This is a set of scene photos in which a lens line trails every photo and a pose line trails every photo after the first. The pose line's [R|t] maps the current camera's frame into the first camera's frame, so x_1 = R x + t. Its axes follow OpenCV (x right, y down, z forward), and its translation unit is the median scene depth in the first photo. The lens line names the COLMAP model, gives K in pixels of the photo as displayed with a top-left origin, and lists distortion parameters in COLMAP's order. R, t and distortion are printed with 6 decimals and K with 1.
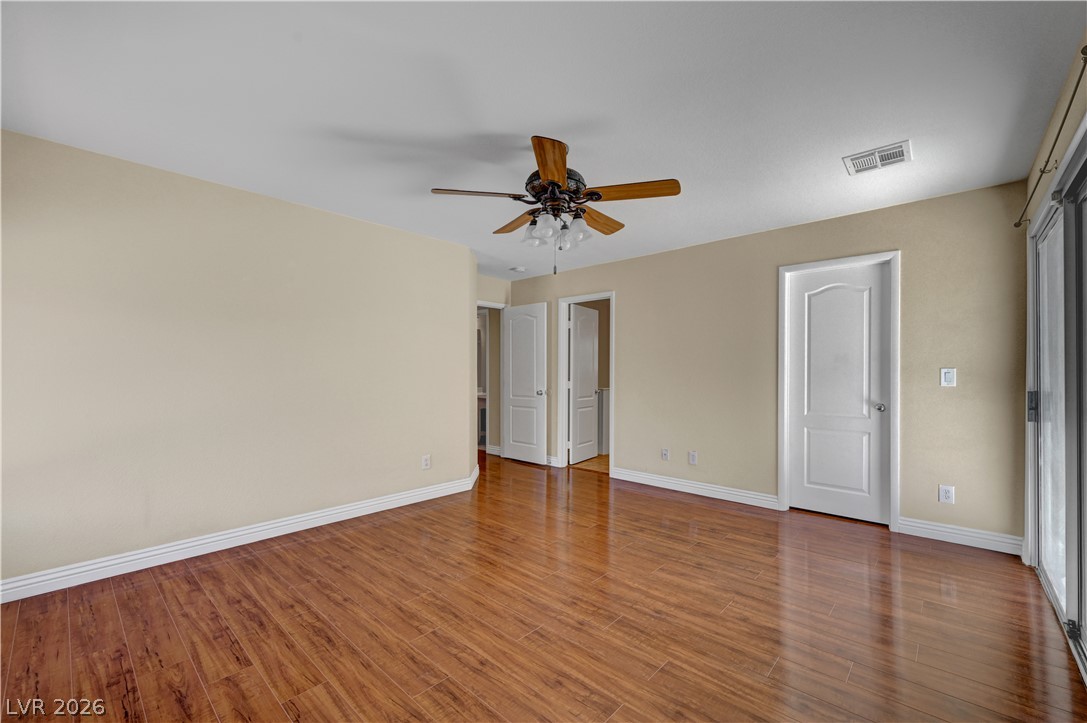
lens RADIAL K [[449.2, 0, 542.9], [0, 449.2, 365.0], [0, 0, 1]] dist [-0.000552, -0.000190]
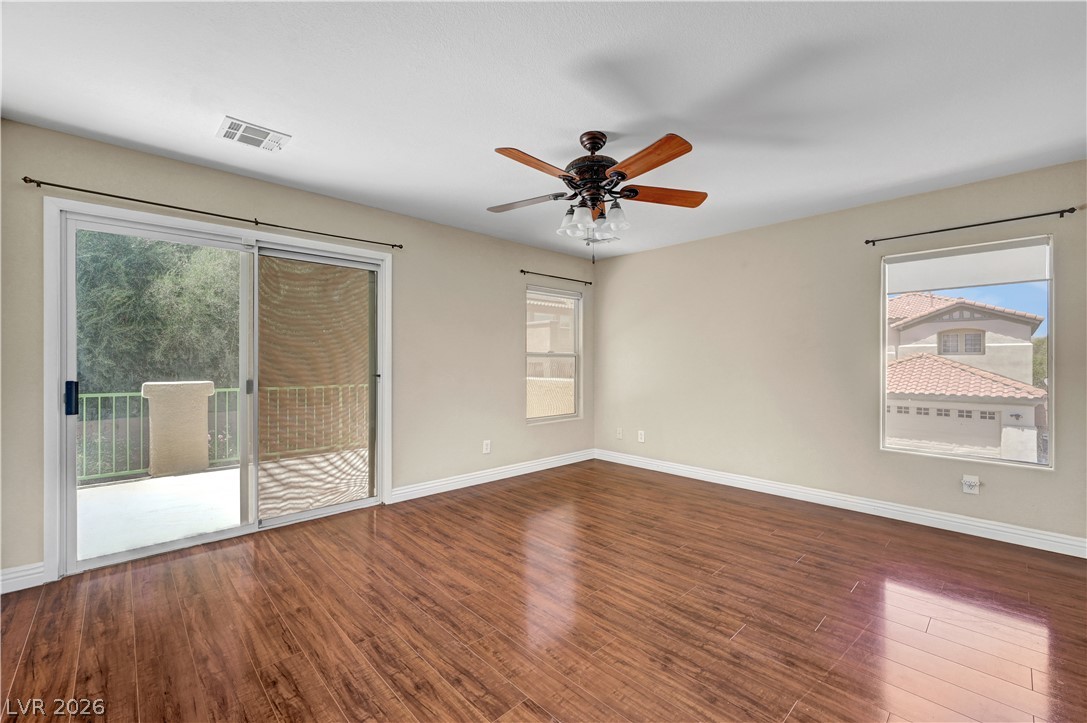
lens RADIAL K [[449.2, 0, 548.0], [0, 449.2, 361.9], [0, 0, 1]] dist [-0.000552, -0.000190]
pose [[-0.998541, -0.002249, 0.053956, 0.077587], [-0.002902, 0.999923, -0.012028, 0.030284], [-0.053925, -0.012167, -0.998471, 2.131027]]
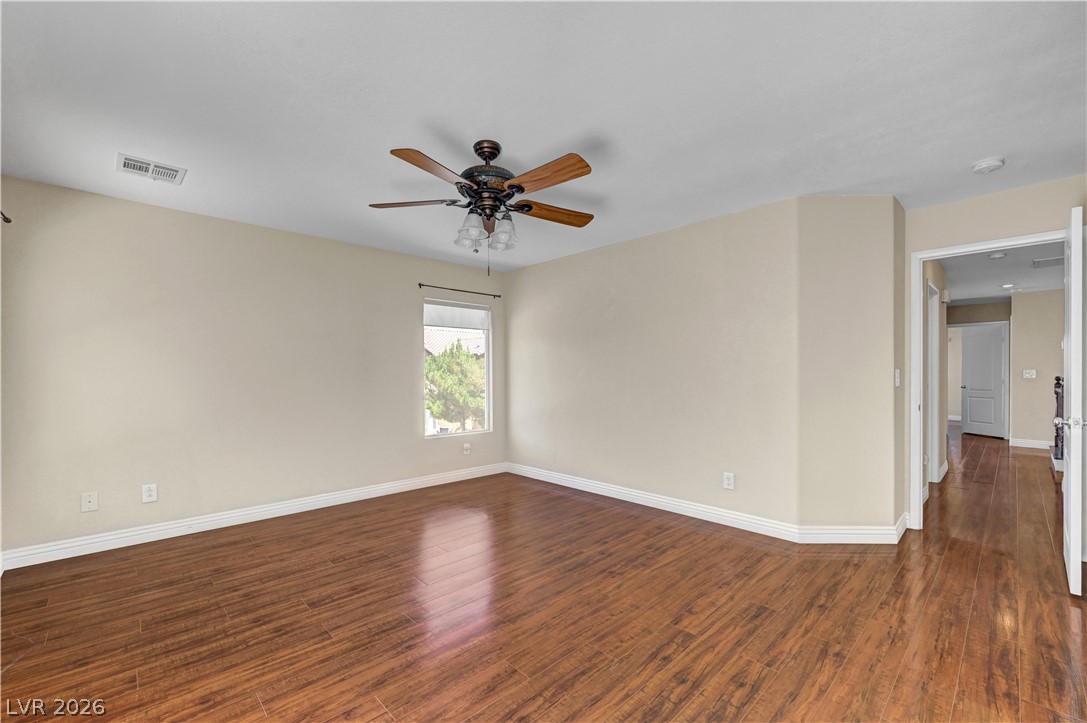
lens RADIAL K [[449.2, 0, 552.0], [0, 449.2, 379.9], [0, 0, 1]] dist [-0.000552, -0.000190]
pose [[-0.052175, 0.014368, -0.998535, 1.063128], [0.018302, 0.999742, 0.013429, 0.015005], [0.998470, -0.017575, -0.052424, 1.269716]]
